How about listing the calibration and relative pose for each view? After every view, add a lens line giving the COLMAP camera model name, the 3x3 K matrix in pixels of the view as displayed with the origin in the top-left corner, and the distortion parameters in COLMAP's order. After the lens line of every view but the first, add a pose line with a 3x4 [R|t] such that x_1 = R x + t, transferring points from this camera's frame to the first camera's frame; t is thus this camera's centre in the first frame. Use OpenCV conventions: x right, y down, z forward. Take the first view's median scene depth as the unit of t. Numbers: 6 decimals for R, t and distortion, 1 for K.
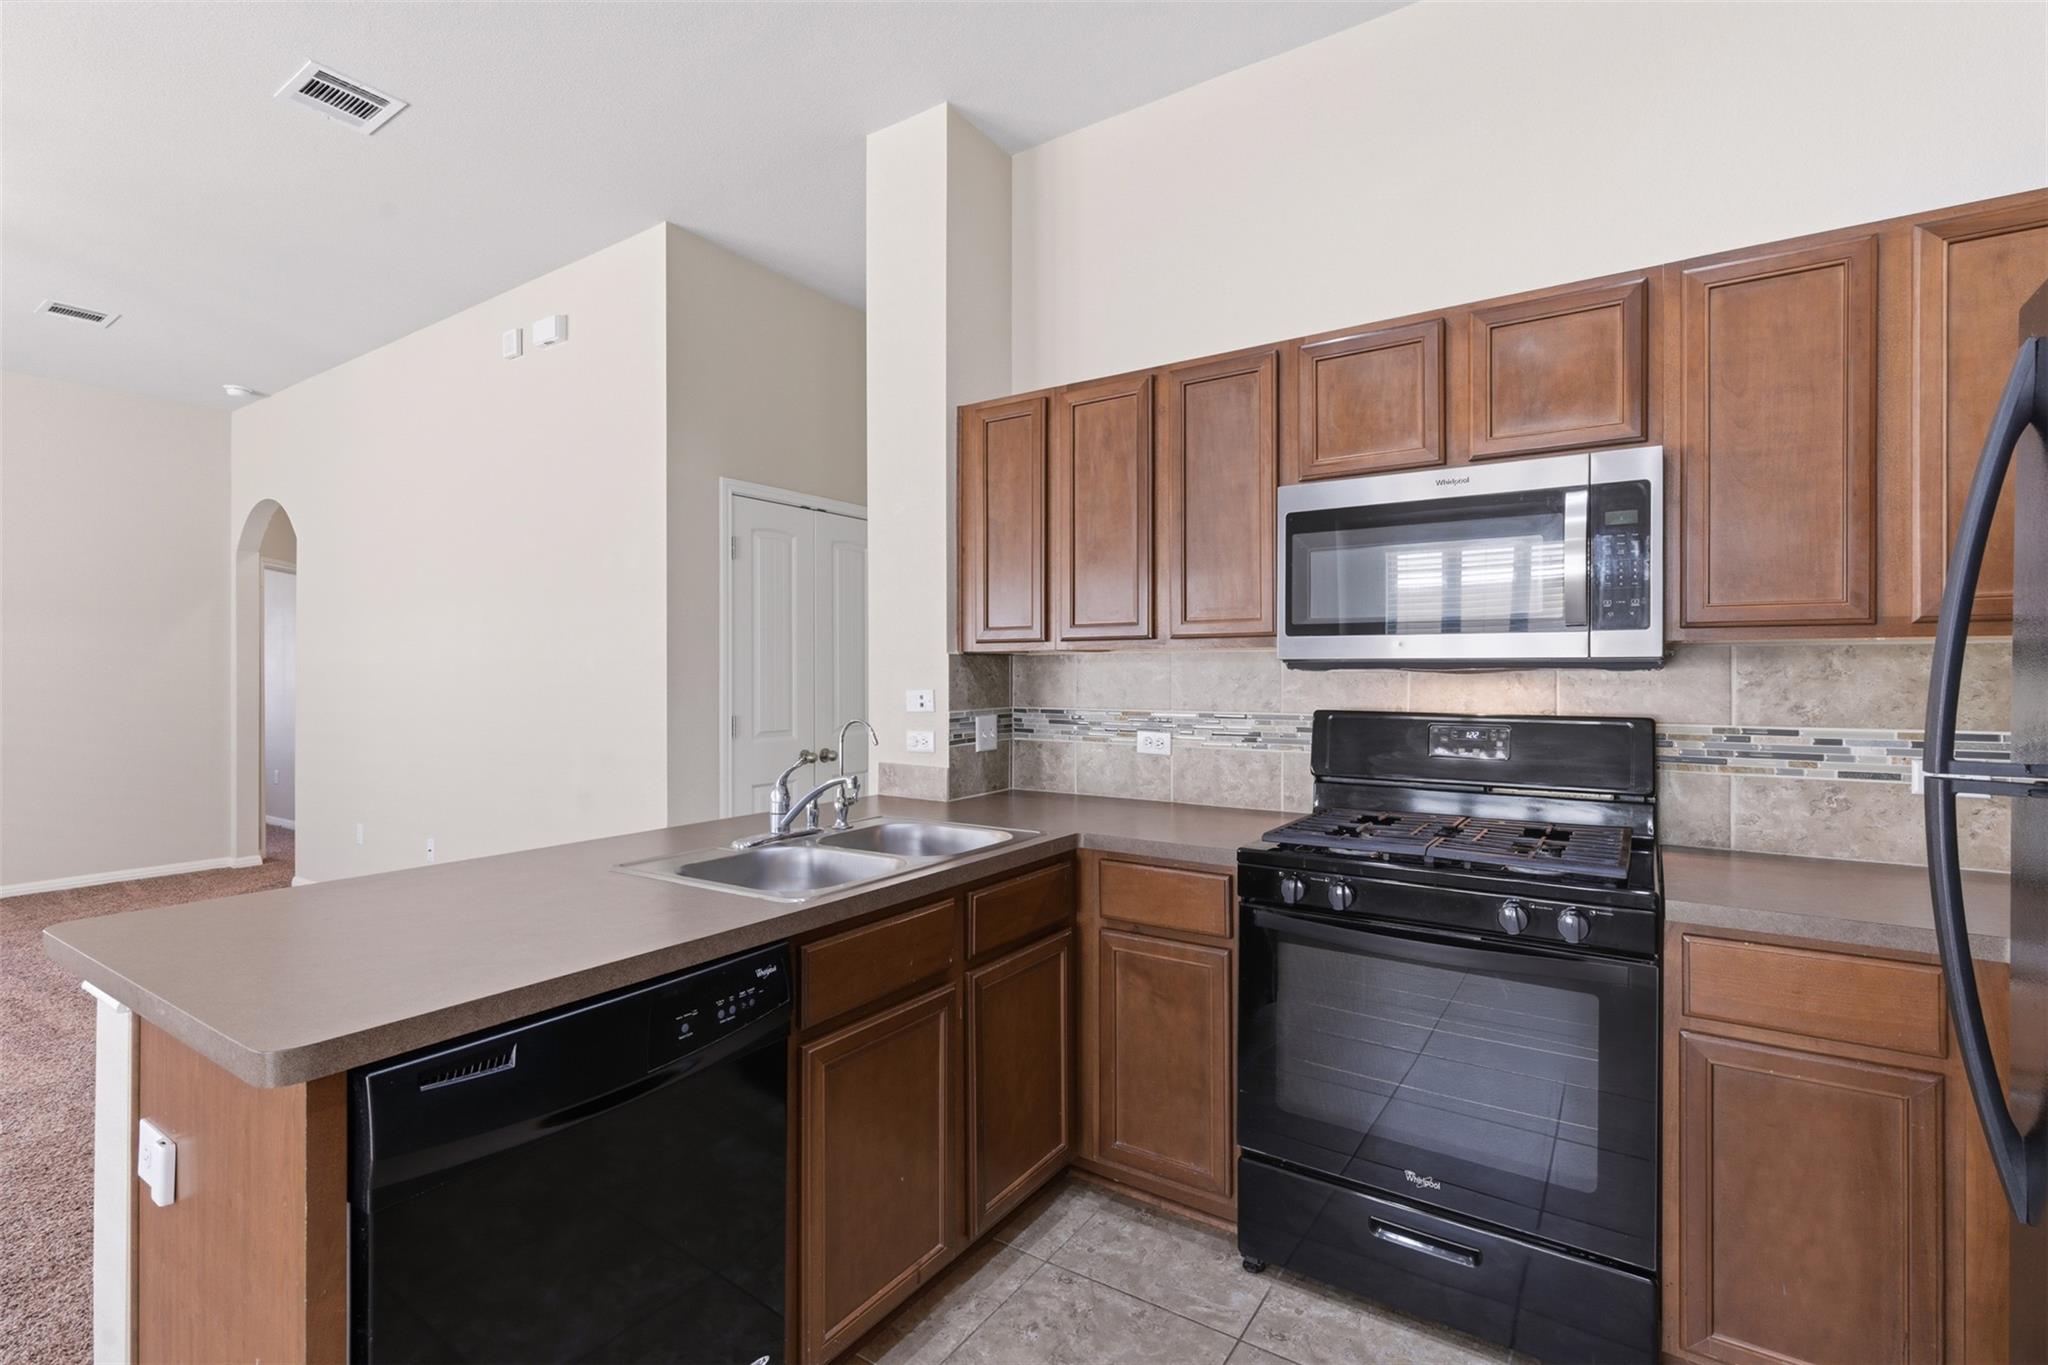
lens RADIAL K [[943.4, 0, 1030.2], [0, 943.4, 675.9], [0, 0, 1]] dist [0.007472, -0.002311]
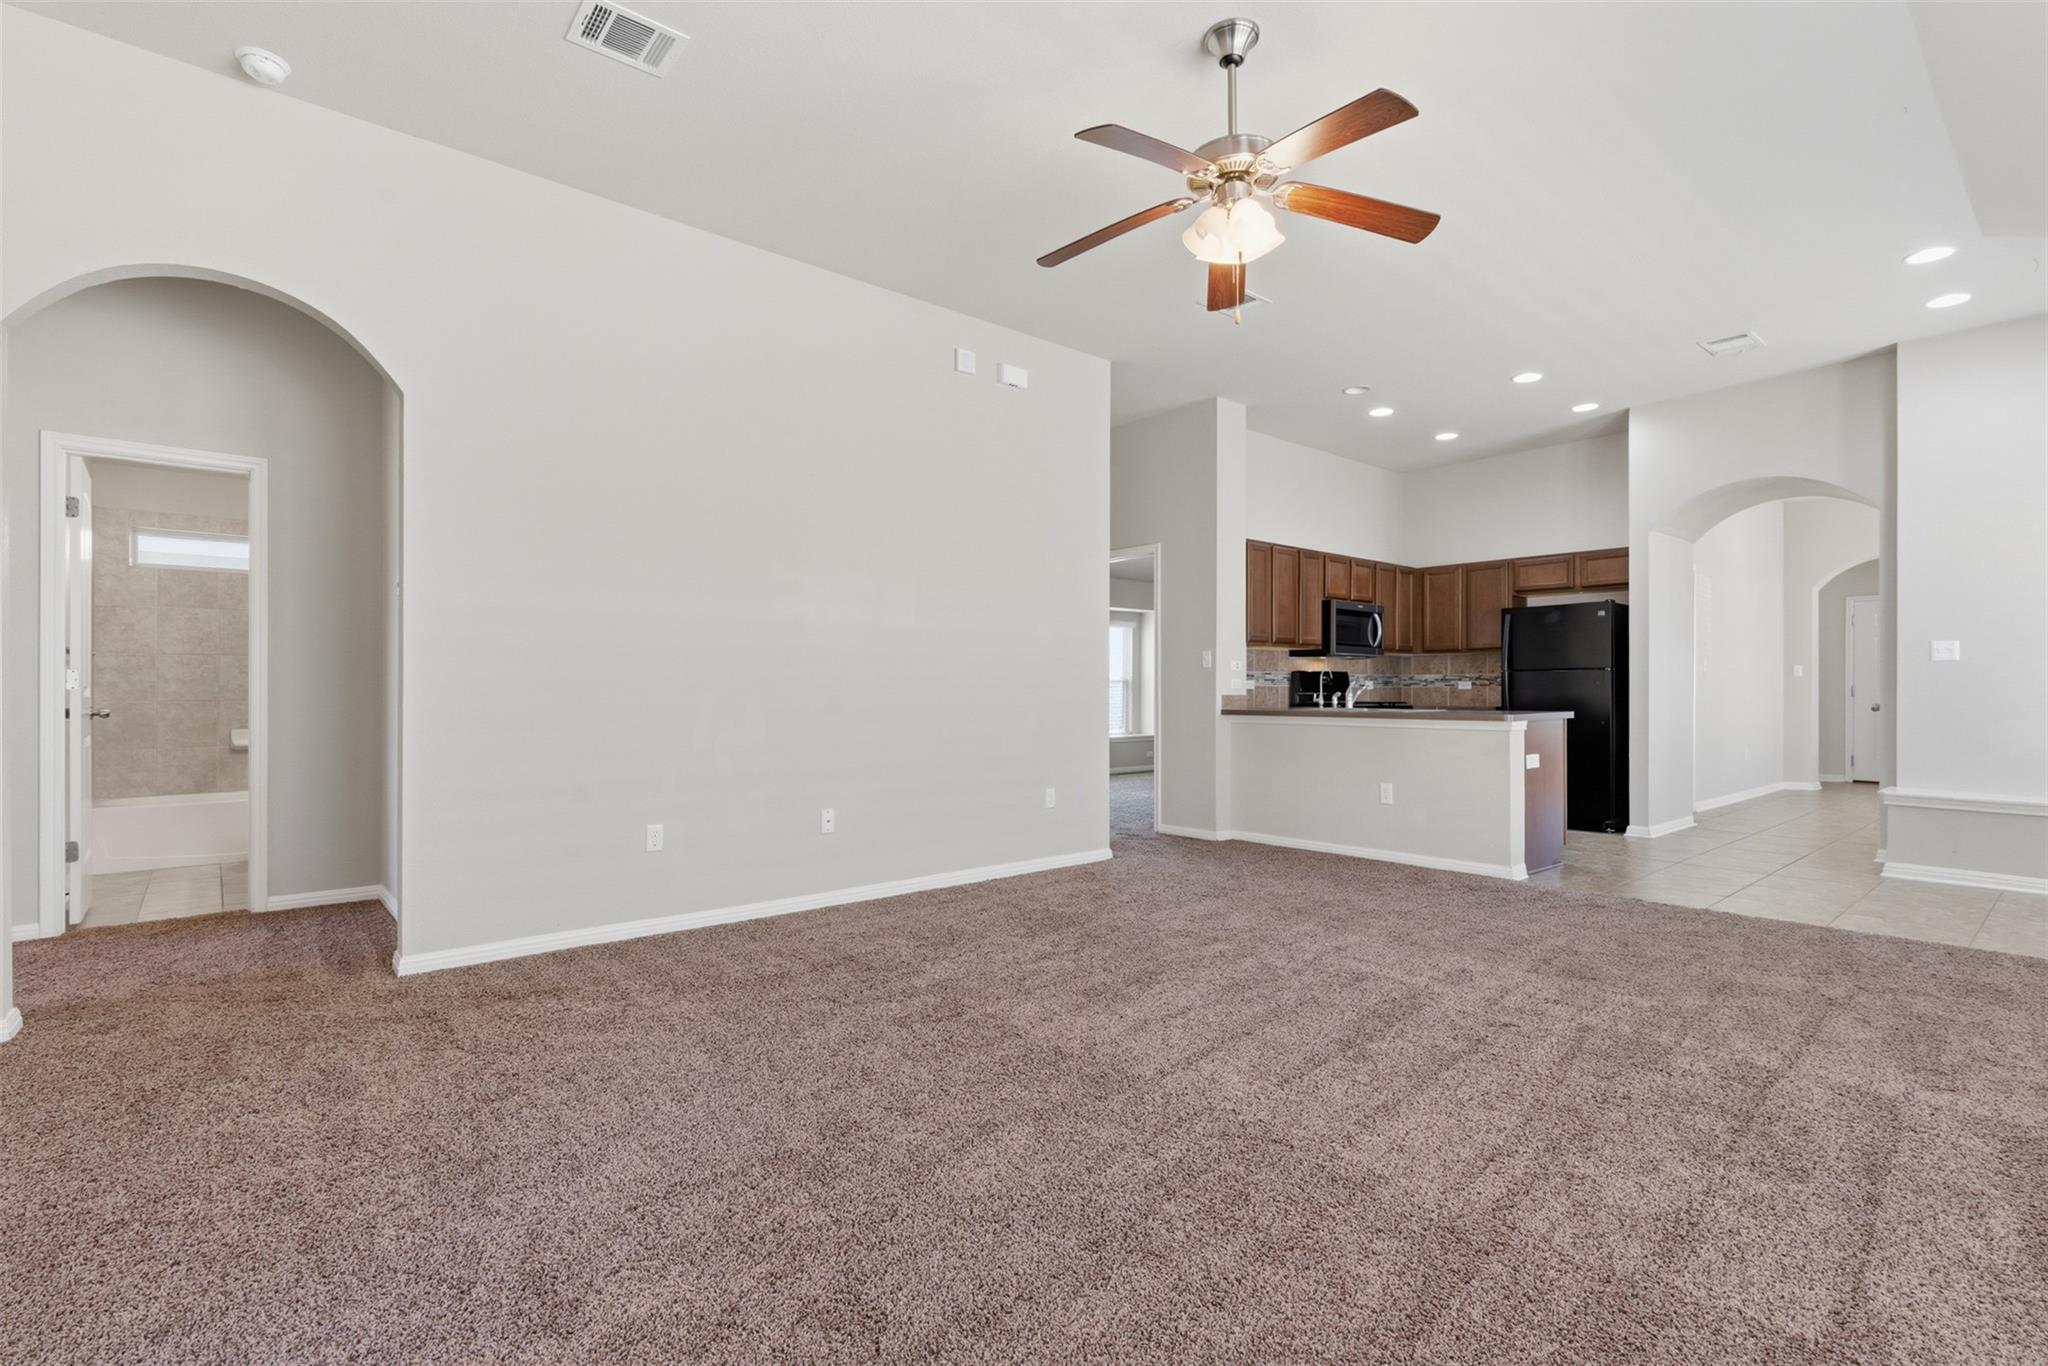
lens RADIAL K [[943.4, 0, 1012.8], [0, 943.4, 697.1], [0, 0, 1]] dist [0.007472, -0.002311]
pose [[0.273652, -0.005917, 0.961810, -2.624530], [0.003568, 0.999980, 0.005136, 0.094866], [-0.961822, 0.002027, 0.273668, 0.976671]]
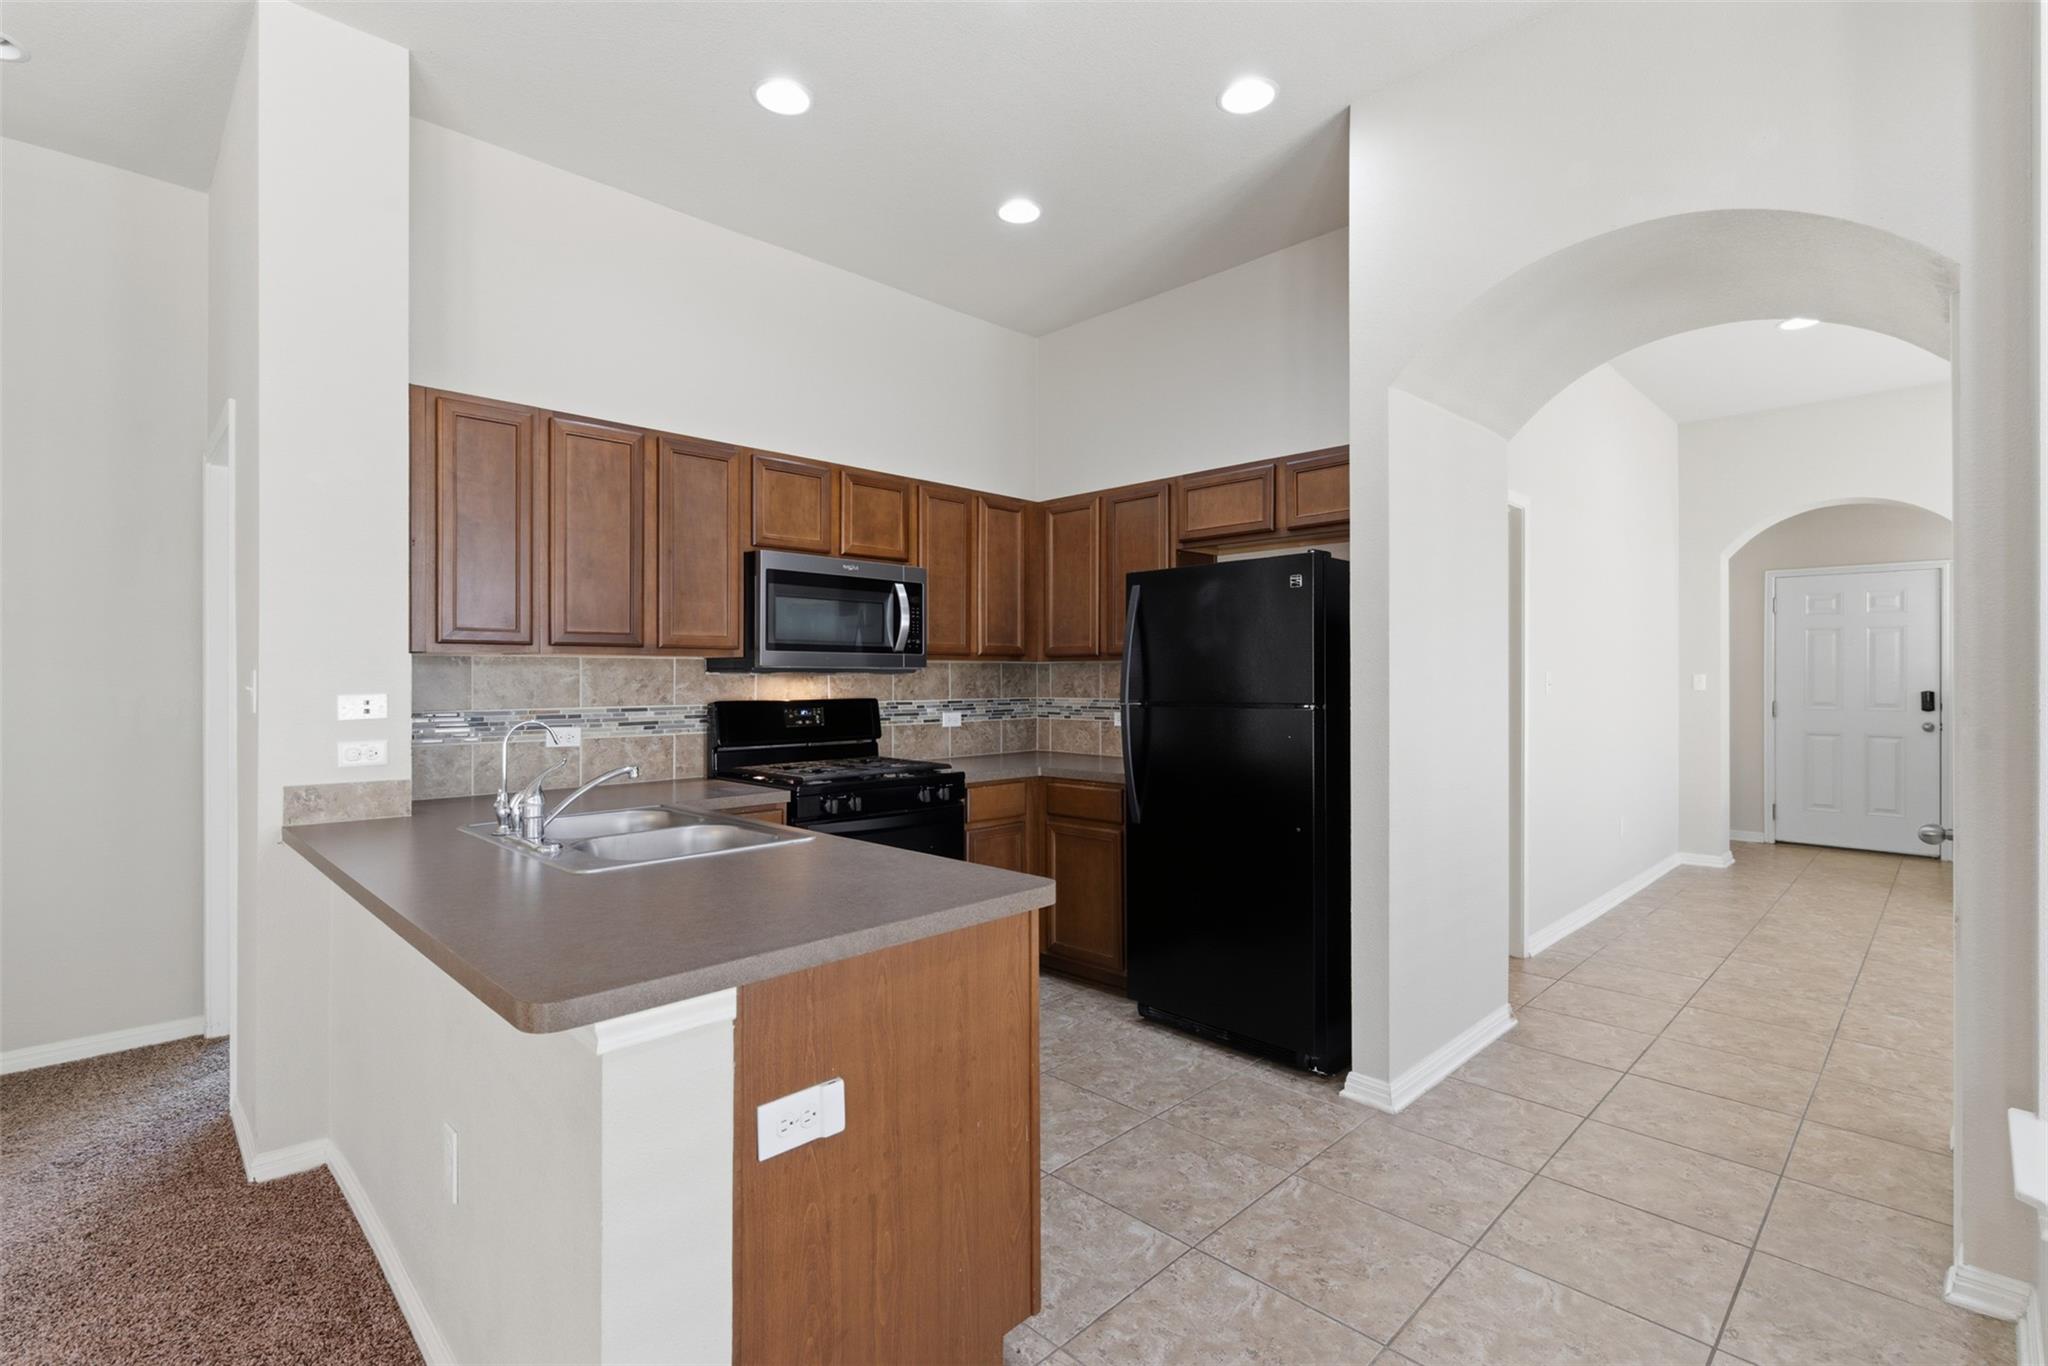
lens RADIAL K [[943.4, 0, 1010.8], [0, 943.4, 682.0], [0, 0, 1]] dist [0.007472, -0.002311]
pose [[0.203063, -0.006263, 0.979146, -0.924509], [0.004332, 0.999976, 0.005497, 0.001194], [-0.979156, 0.003125, 0.203085, 0.260778]]
